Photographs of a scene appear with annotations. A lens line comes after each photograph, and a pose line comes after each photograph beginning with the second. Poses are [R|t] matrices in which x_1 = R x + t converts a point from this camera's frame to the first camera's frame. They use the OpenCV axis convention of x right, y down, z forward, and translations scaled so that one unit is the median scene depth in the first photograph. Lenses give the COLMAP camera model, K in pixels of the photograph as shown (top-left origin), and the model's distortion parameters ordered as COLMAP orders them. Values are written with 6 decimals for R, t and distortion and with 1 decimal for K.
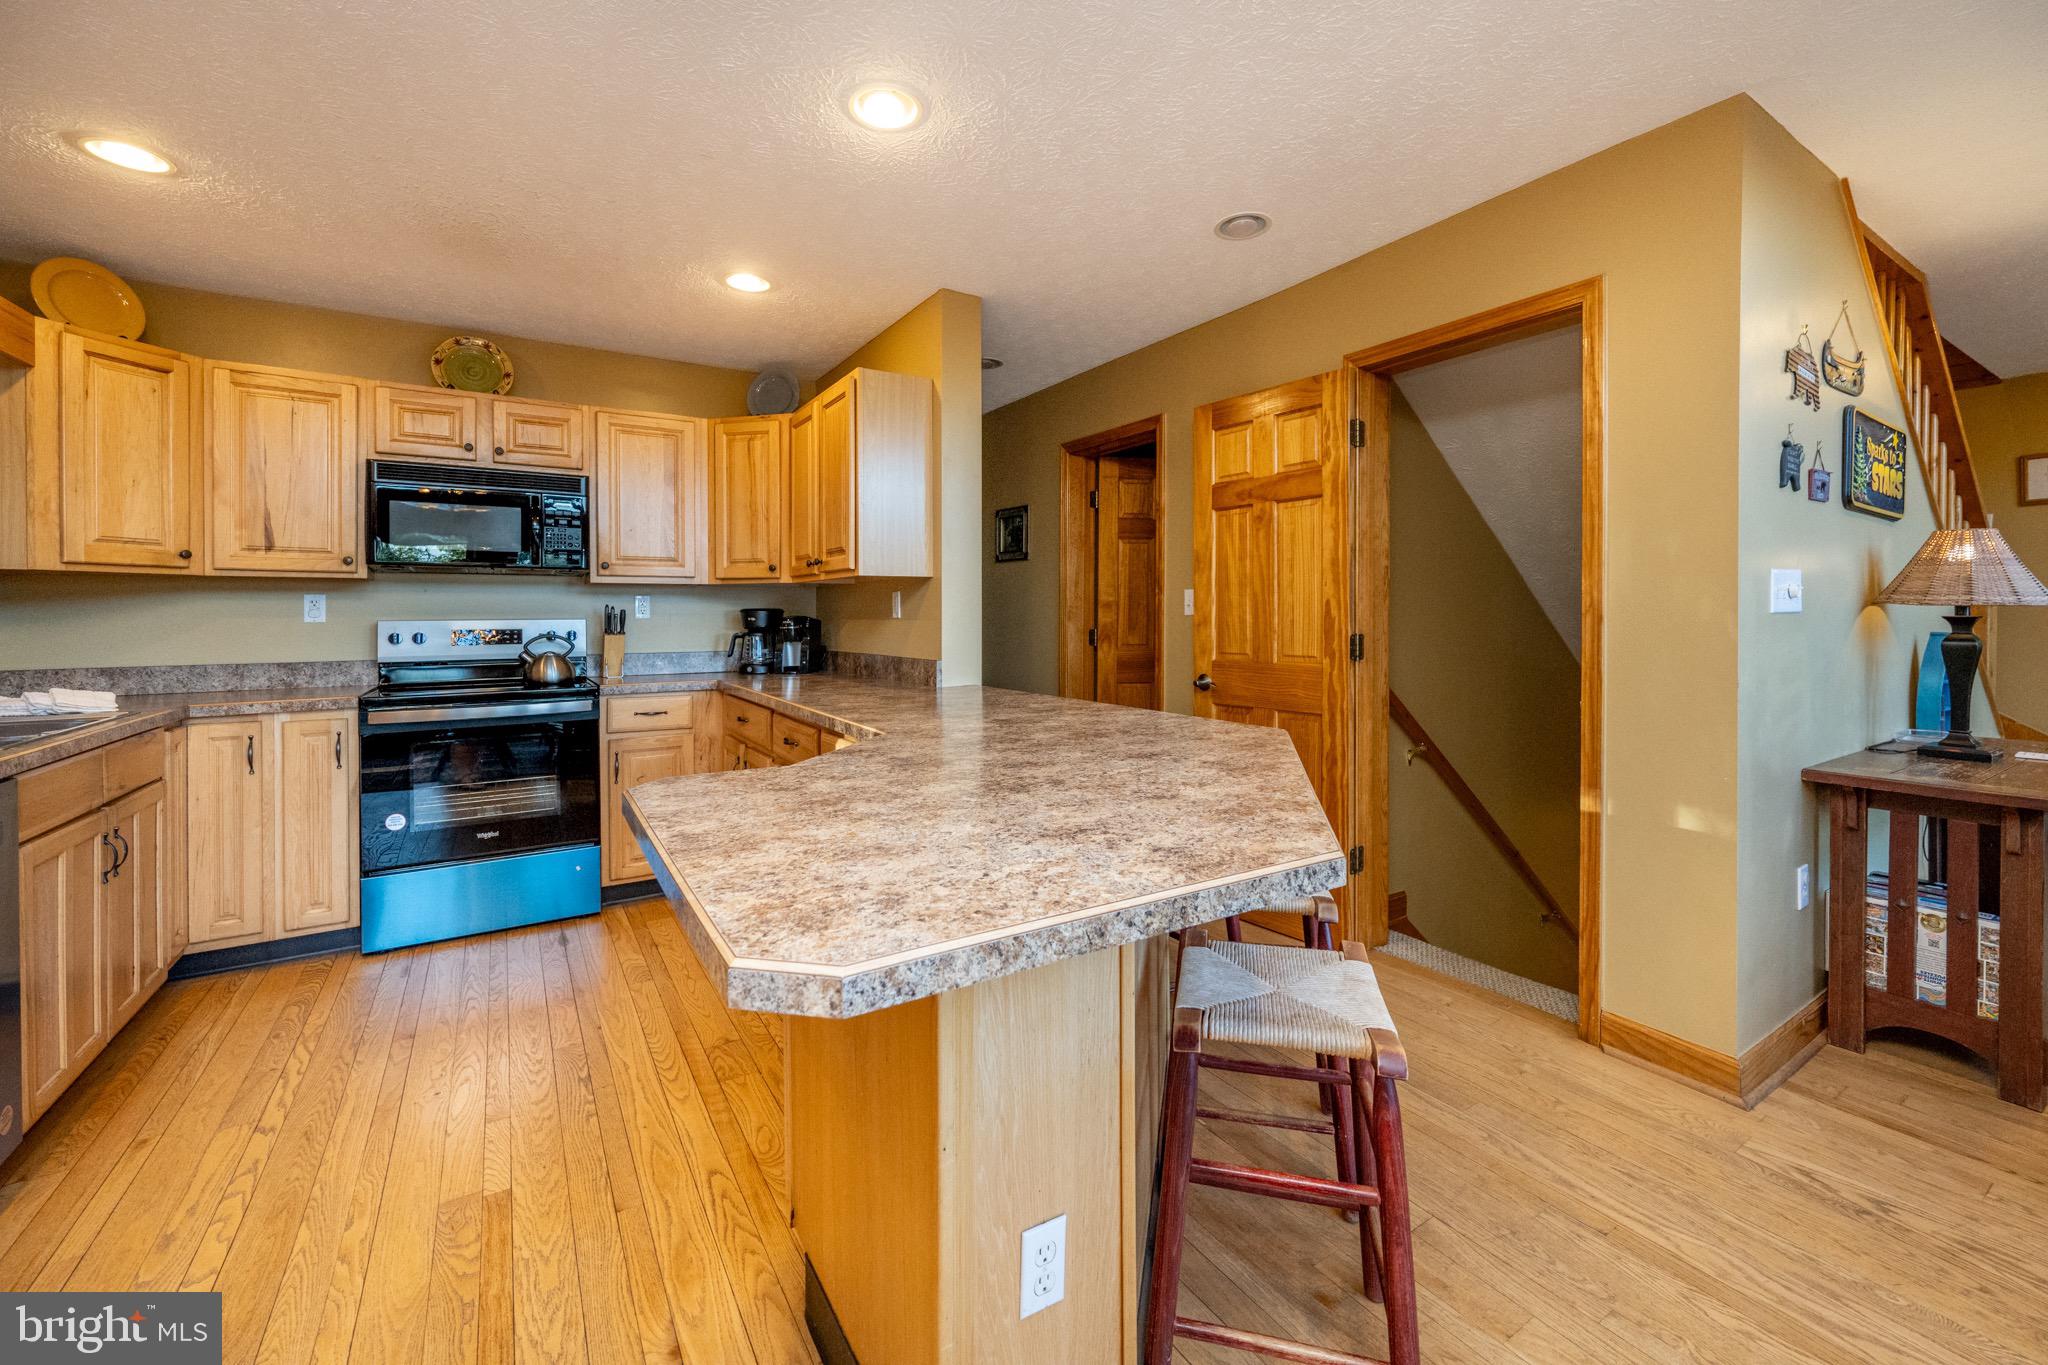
lens RADIAL K [[834.8, 0, 1012.9], [0, 834.8, 617.0], [0, 0, 1]] dist [-0.000975, -0.000037]
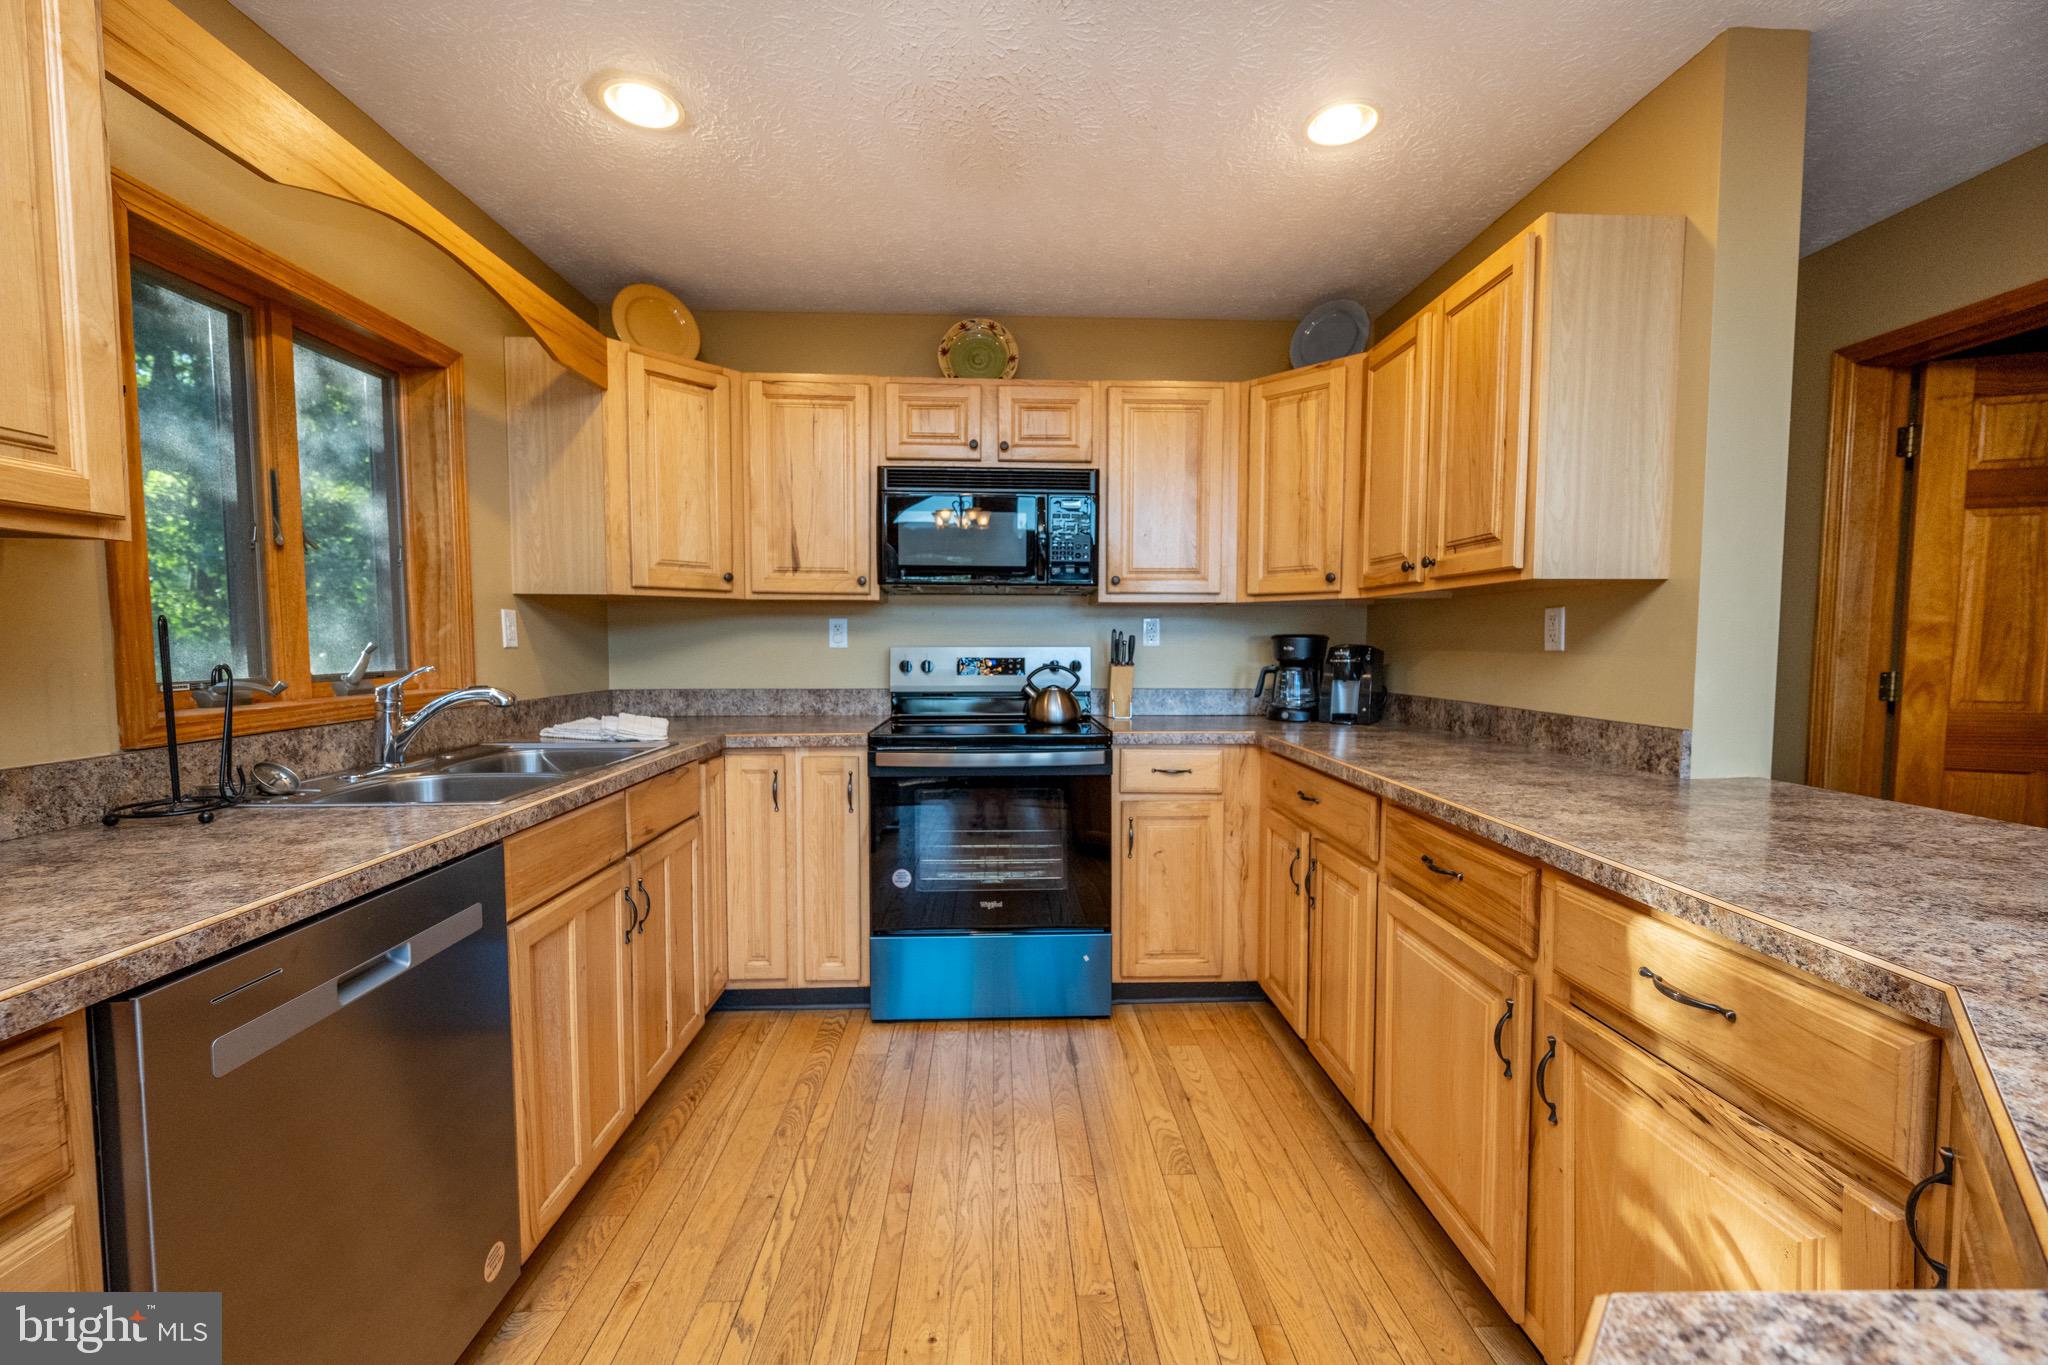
lens RADIAL K [[820.7, 0, 1024.0], [0, 820.7, 682.5], [0, 0, 1]] dist [-0.000443, -0.000046]
pose [[0.870157, 0.031238, -0.491784, -0.192992], [-0.007150, 0.998684, 0.050784, -0.003297], [0.492724, -0.040674, 0.869235, 0.294934]]
